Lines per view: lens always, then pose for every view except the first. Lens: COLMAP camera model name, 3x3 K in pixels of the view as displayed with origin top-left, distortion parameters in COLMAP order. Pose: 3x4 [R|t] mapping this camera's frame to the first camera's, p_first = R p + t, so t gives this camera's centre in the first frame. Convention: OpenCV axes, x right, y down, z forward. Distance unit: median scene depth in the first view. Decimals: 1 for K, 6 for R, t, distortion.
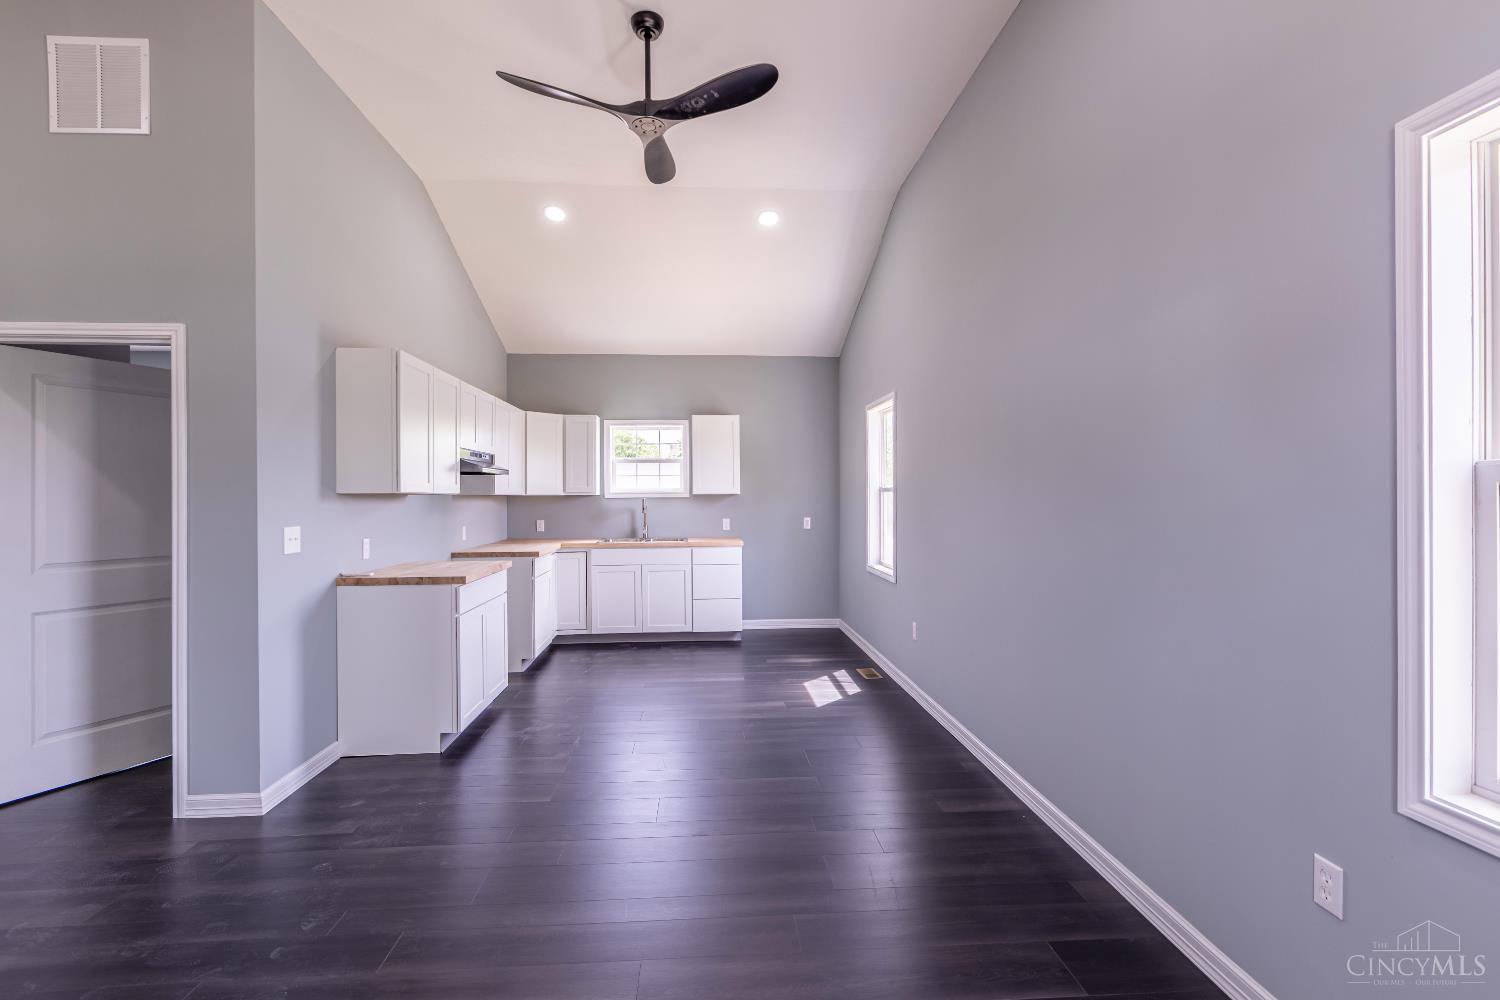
lens RADIAL K [[676.8, 0, 747.5], [0, 676.8, 494.9], [0, 0, 1]] dist [-0.000465, 0.000535]
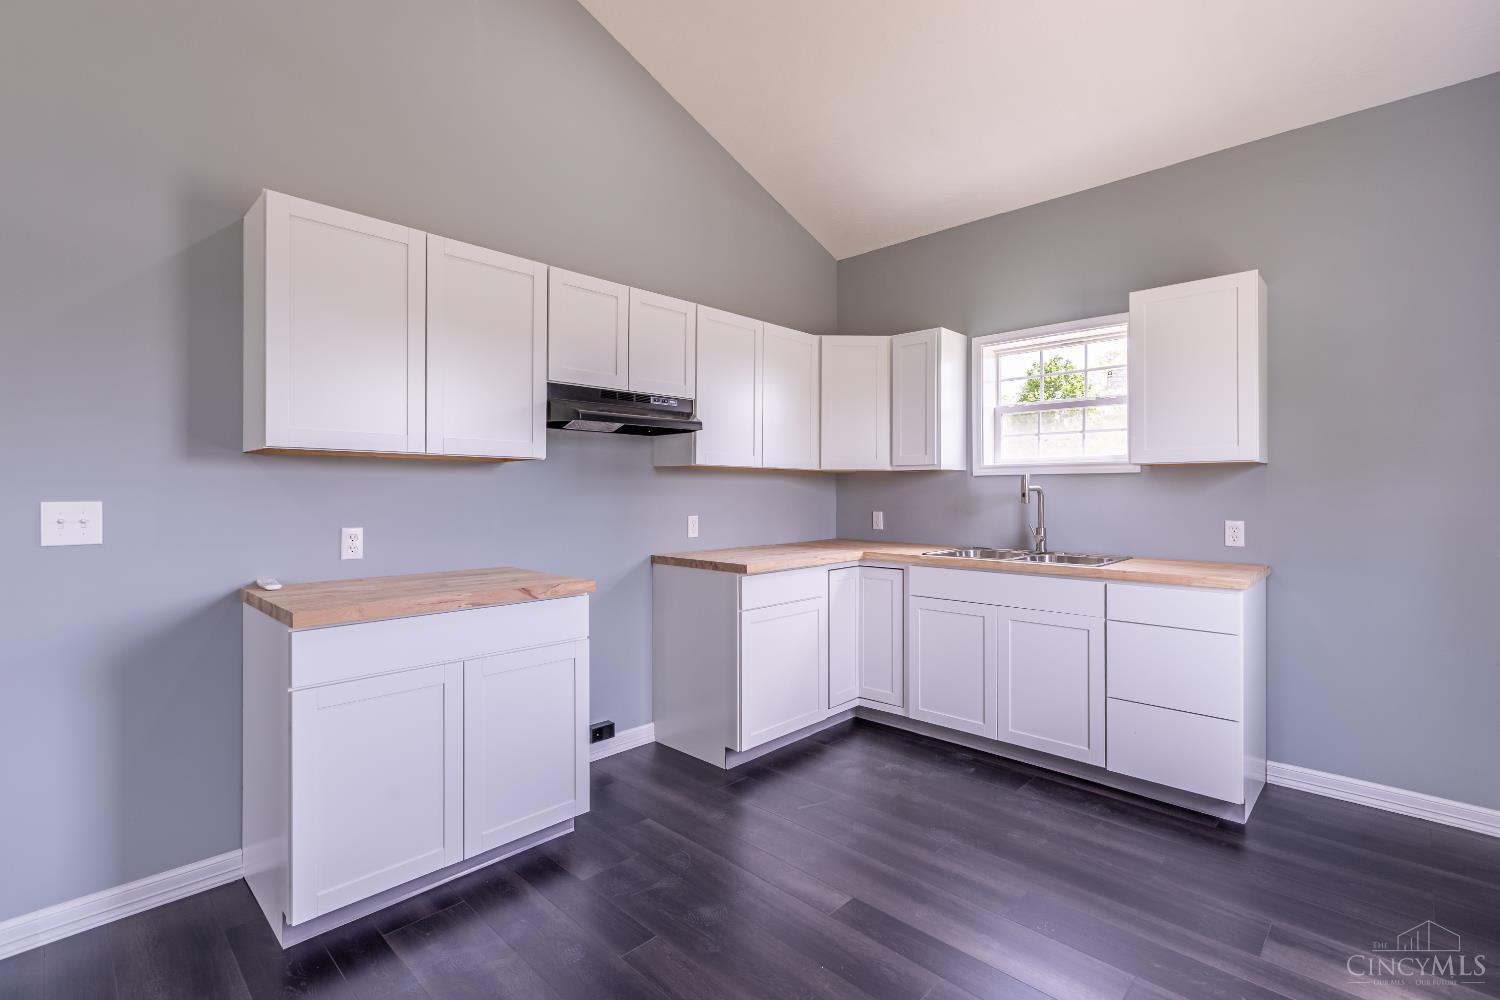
lens RADIAL K [[676.8, 0, 752.6], [0, 676.8, 493.8], [0, 0, 1]] dist [-0.000465, 0.000535]
pose [[0.662625, 0.006107, -0.748926, 0.117198], [-0.001594, 0.999976, 0.006744, 0.020970], [0.748950, -0.003275, 0.662619, 0.636322]]
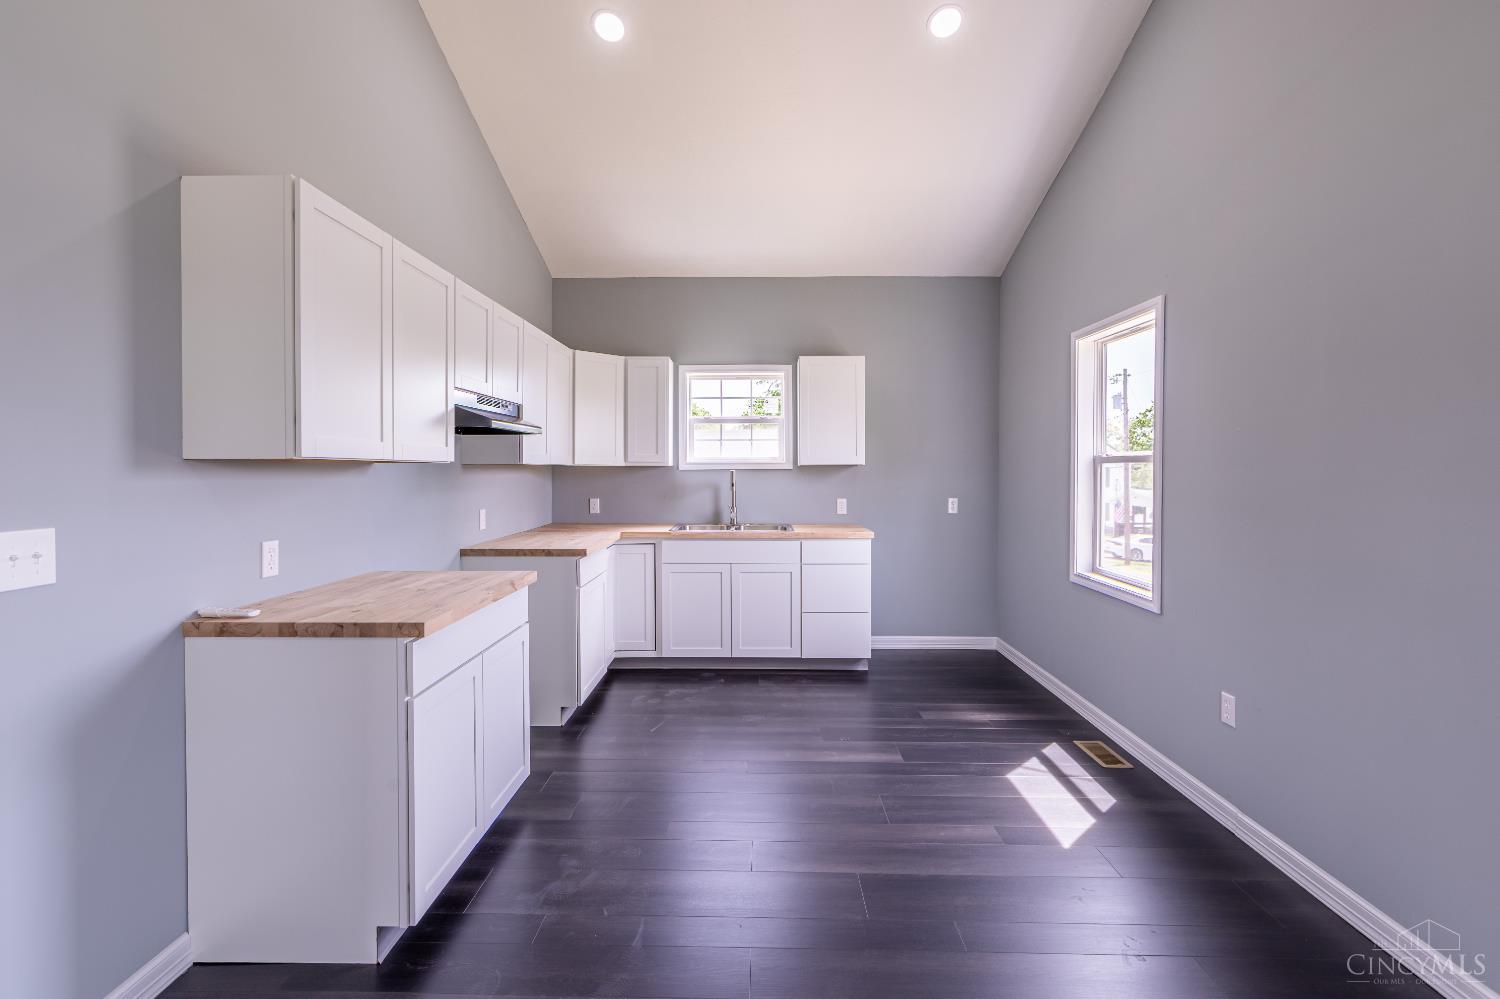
lens RADIAL K [[676.8, 0, 763.5], [0, 676.8, 473.6], [0, 0, 1]] dist [-0.000465, 0.000535]
pose [[0.997281, 0.005961, -0.073450, -0.084109], [-0.005170, 0.999927, 0.010952, 0.000578], [0.073509, -0.010542, 0.997239, 0.347264]]
